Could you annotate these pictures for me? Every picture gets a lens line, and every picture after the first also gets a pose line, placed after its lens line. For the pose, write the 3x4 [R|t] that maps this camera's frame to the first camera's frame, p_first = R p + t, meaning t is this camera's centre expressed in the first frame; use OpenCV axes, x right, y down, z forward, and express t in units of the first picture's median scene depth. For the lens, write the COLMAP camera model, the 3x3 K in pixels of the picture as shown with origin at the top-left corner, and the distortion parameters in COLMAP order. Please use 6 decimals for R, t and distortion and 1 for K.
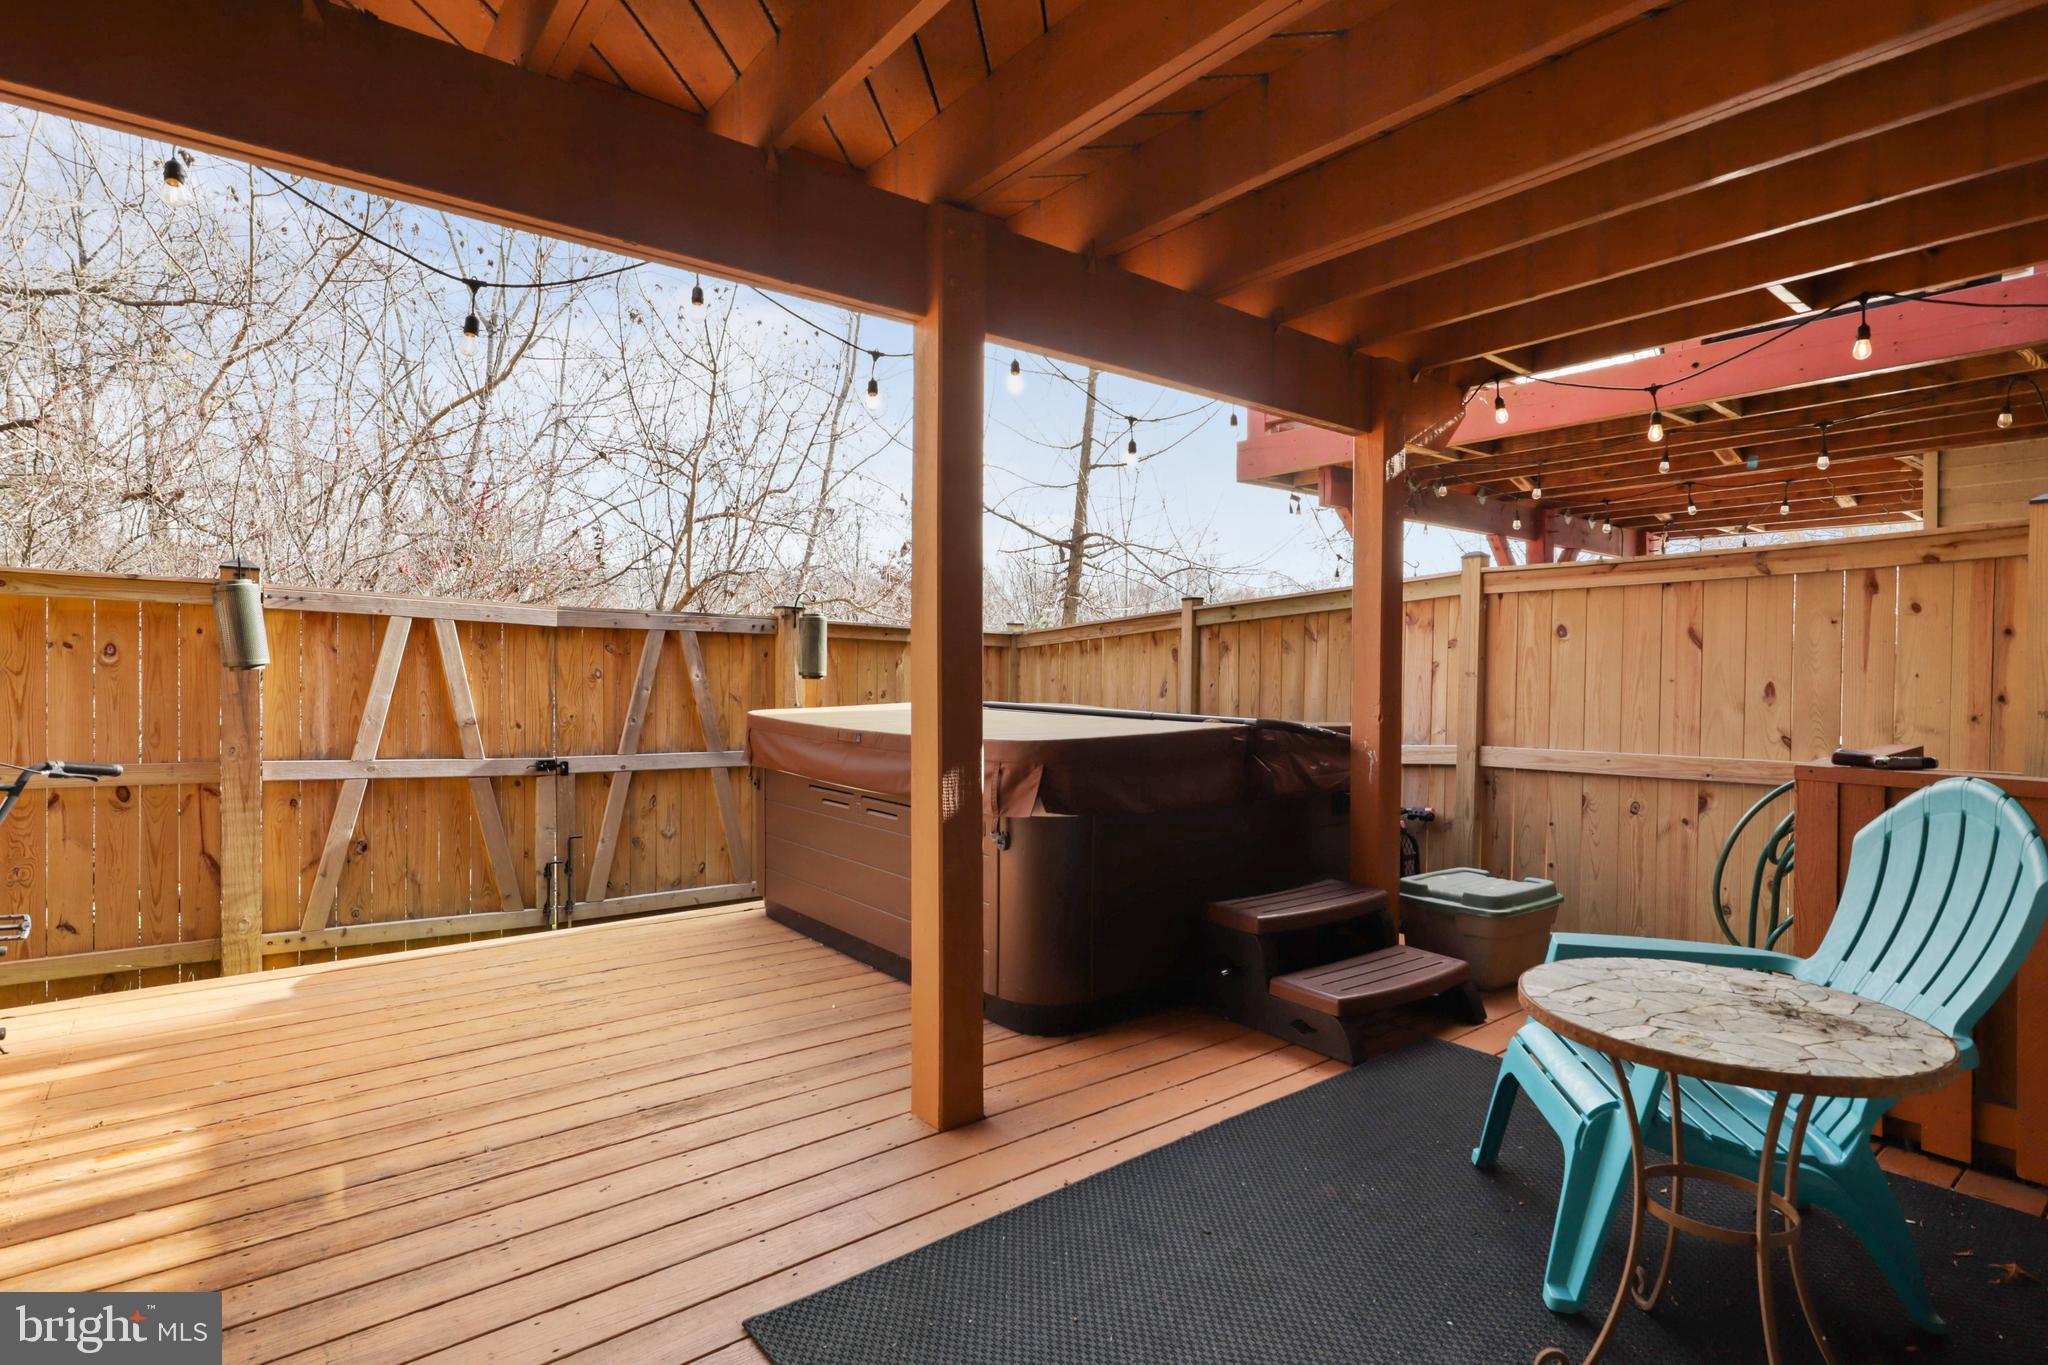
lens RADIAL K [[1027.1, 0, 1019.8], [0, 1027.1, 676.5], [0, 0, 1]] dist [-0.018254, 0.012105]
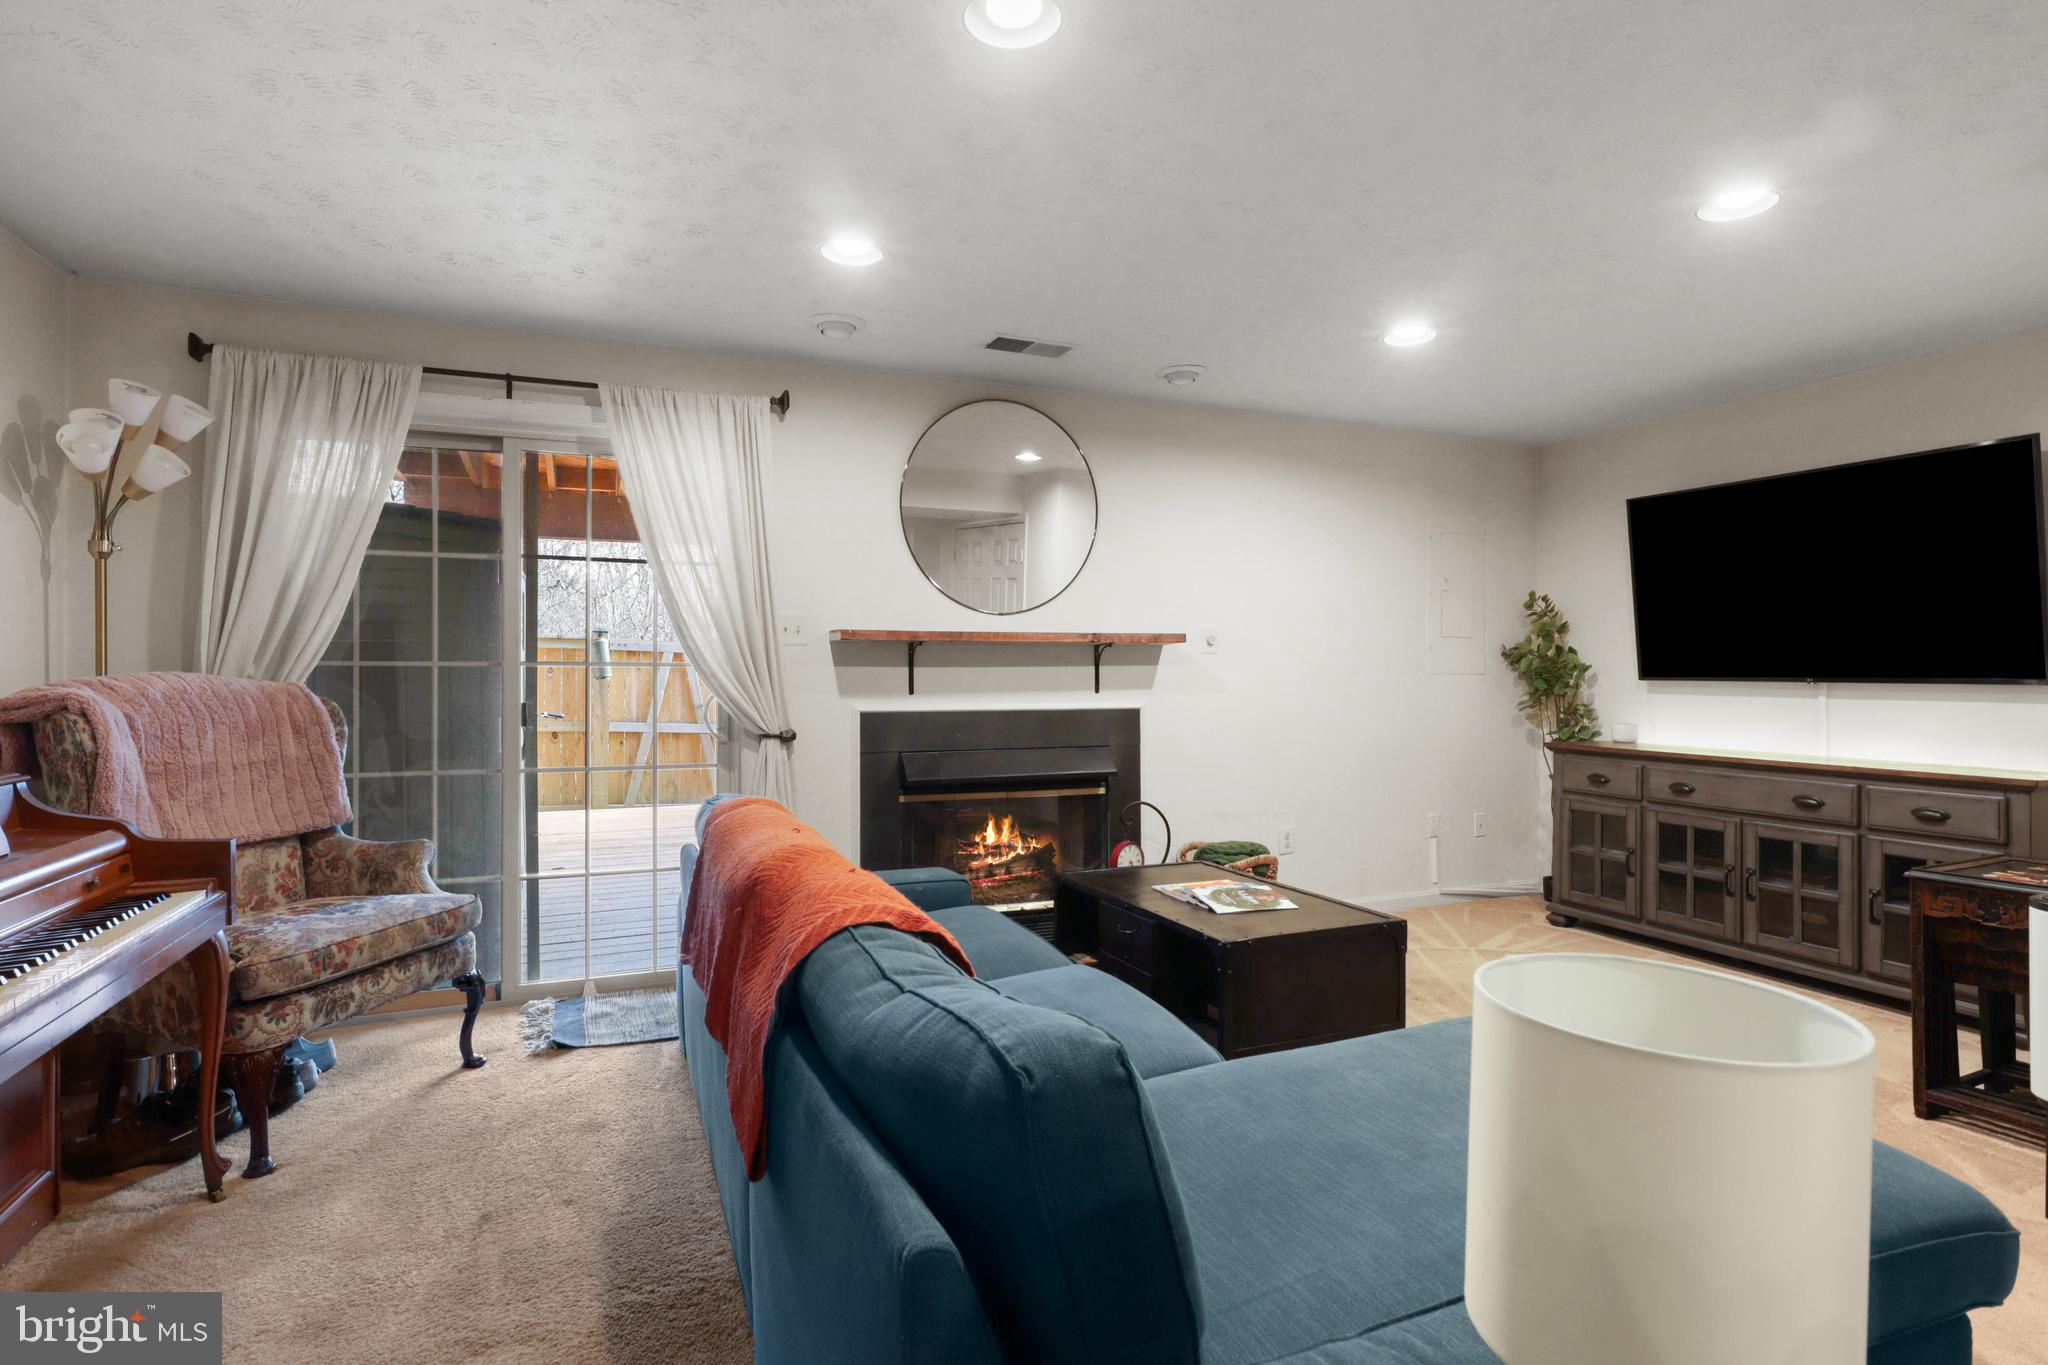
lens RADIAL K [[1027.1, 0, 1012.3], [0, 1027.1, 677.0], [0, 0, 1]] dist [-0.018254, 0.012105]
pose [[0.965597, -0.008634, -0.259900, 0.631860], [0.007276, 0.999954, -0.006188, 0.009204], [0.259941, 0.004084, 0.965616, -0.854520]]
